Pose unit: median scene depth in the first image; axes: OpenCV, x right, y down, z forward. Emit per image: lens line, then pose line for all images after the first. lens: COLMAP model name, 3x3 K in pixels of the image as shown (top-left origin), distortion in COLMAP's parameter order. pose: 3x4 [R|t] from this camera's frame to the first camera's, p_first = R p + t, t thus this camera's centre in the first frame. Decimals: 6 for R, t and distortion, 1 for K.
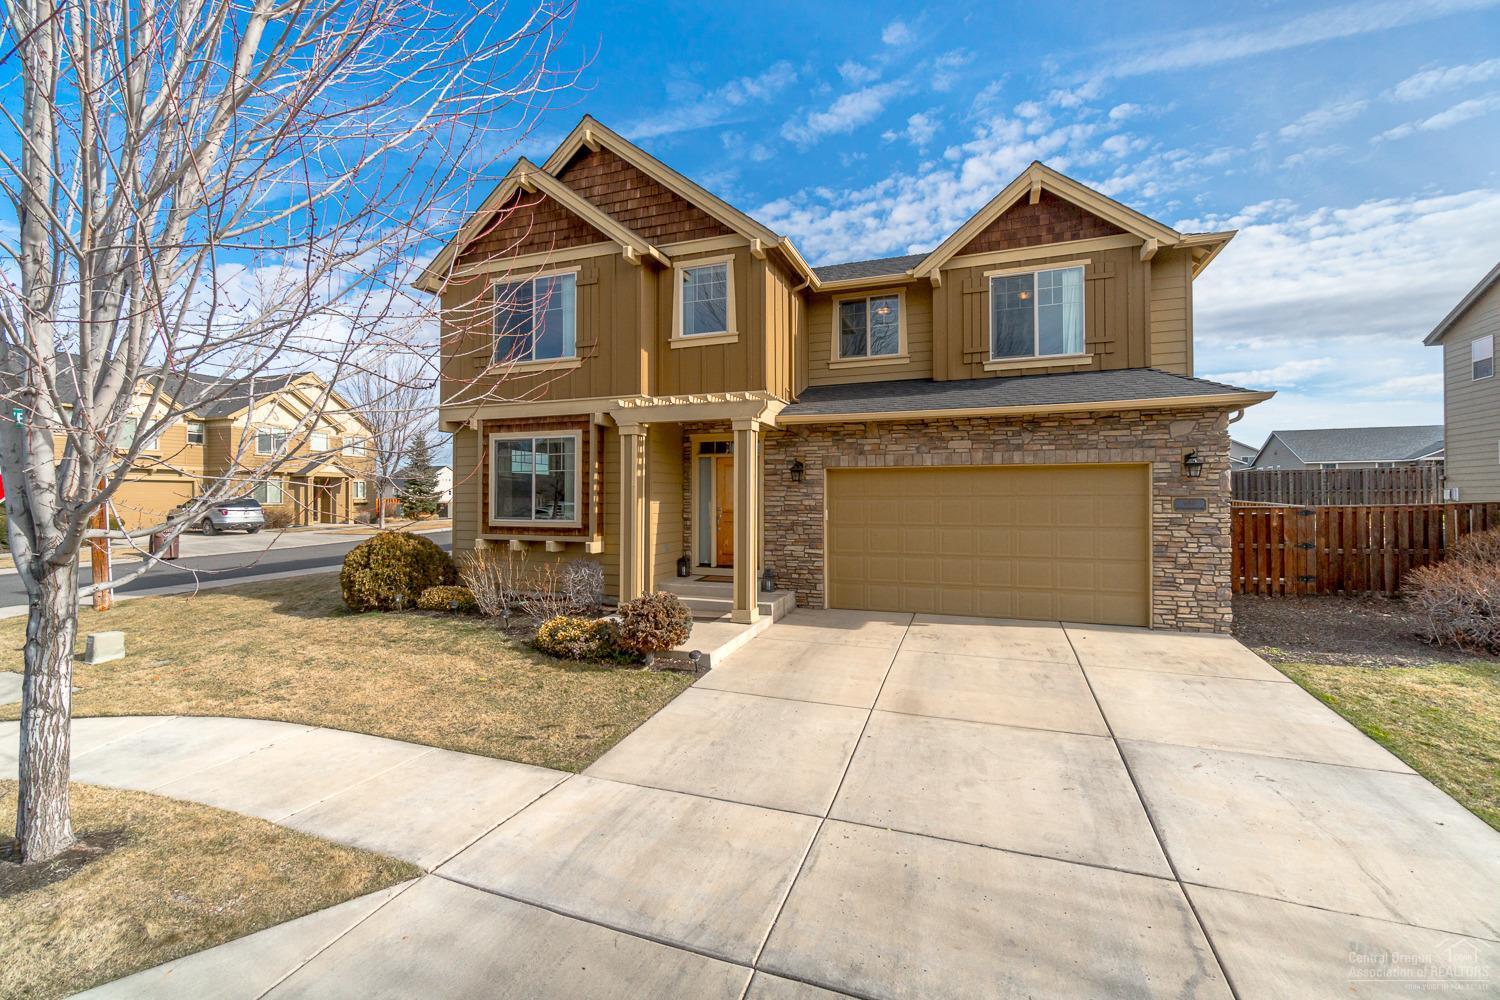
lens RADIAL K [[648.7, 0, 740.1], [0, 648.7, 504.2], [0, 0, 1]] dist [-0.002596, 0.000023]
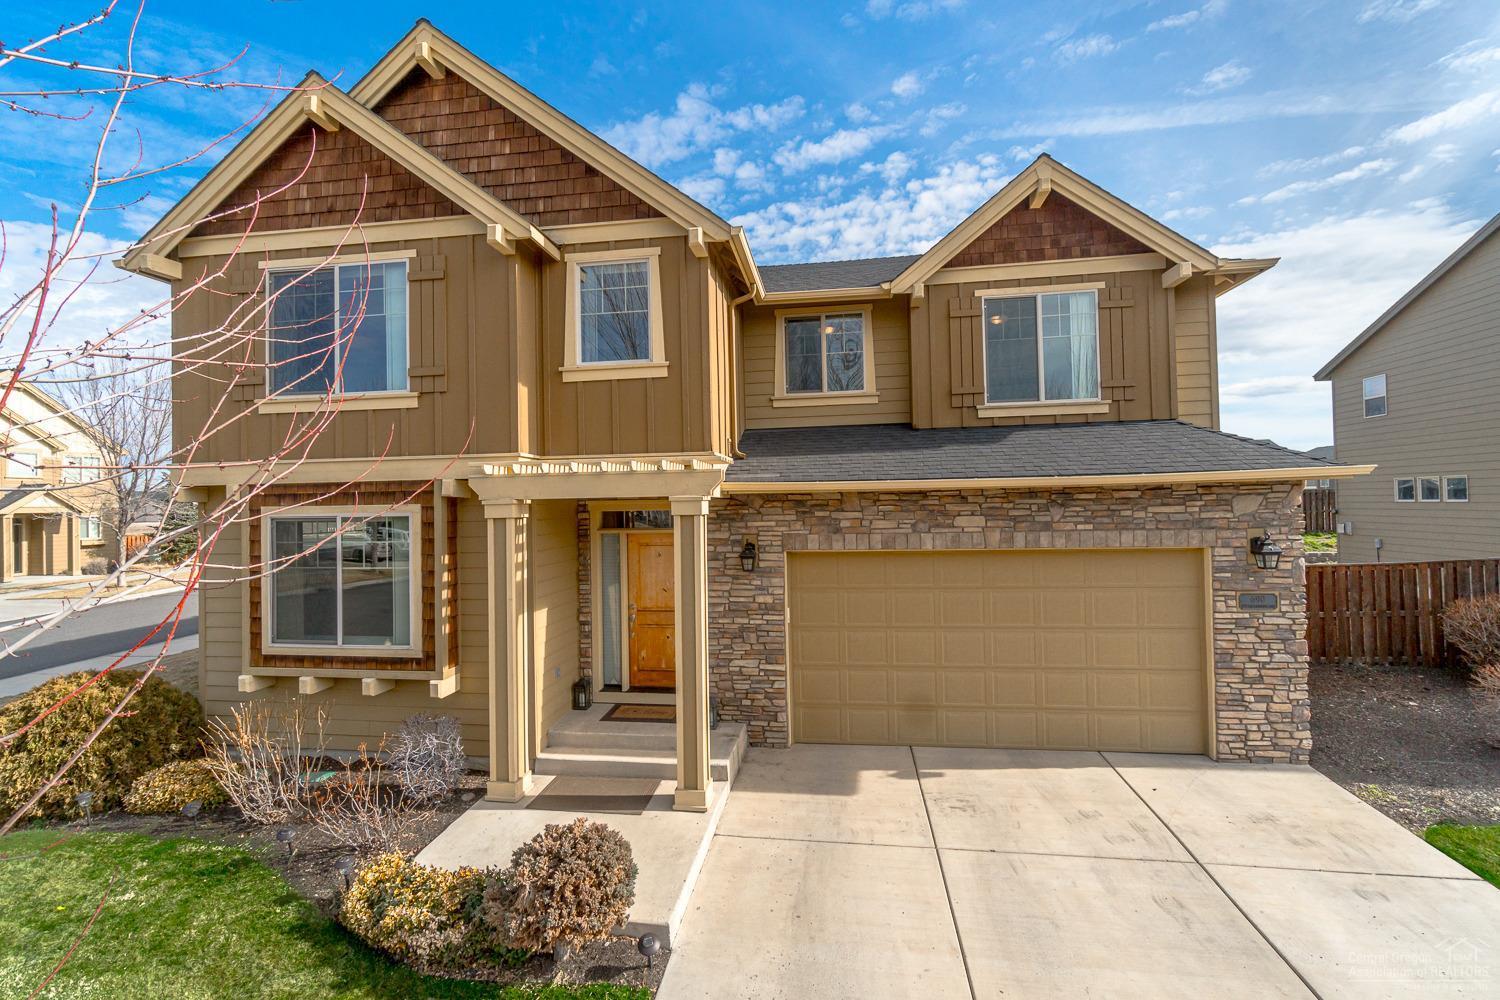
lens RADIAL K [[703.4, 0, 758.2], [0, 703.4, 510.5], [0, 0, 1]] dist [-0.003643, 0.000868]
pose [[0.975907, -0.016812, 0.217540, -0.069441], [0.020109, 0.999714, -0.012951, -0.093043], [-0.217260, 0.017013, 0.975965, 0.248675]]
